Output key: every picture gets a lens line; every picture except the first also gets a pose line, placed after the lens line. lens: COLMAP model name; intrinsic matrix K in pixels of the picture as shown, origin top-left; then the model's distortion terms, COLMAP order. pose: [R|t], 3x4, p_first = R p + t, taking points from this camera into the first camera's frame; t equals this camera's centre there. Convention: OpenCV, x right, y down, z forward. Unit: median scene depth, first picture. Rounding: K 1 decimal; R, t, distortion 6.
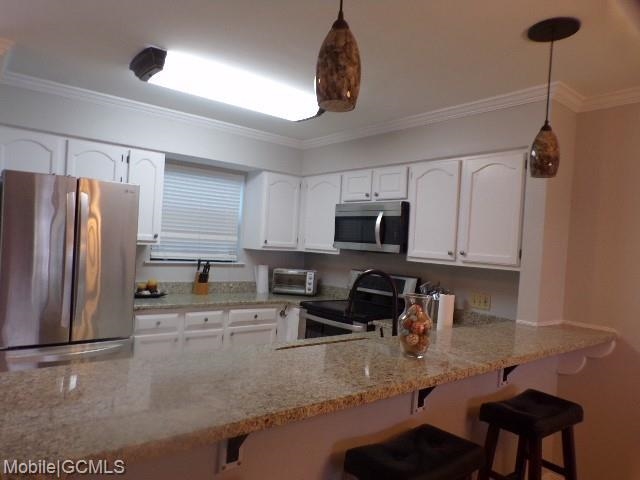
lens RADIAL K [[445.7, 0, 311.6], [0, 445.7, 240.1], [0, 0, 1]] dist [0.001374, 0.000877]
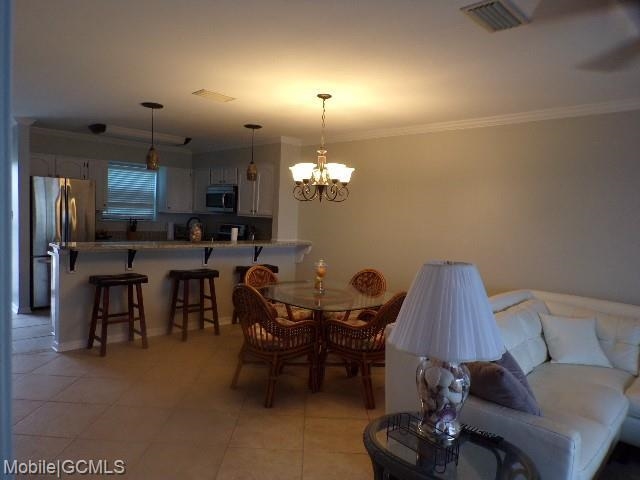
lens RADIAL K [[445.7, 0, 311.6], [0, 445.7, 240.1], [0, 0, 1]] dist [0.001374, 0.000877]
pose [[0.992754, -0.027838, 0.116896, 0.295001], [0.019442, 0.997189, 0.072360, 0.016319], [-0.118582, -0.069563, 0.990505, -0.986719]]
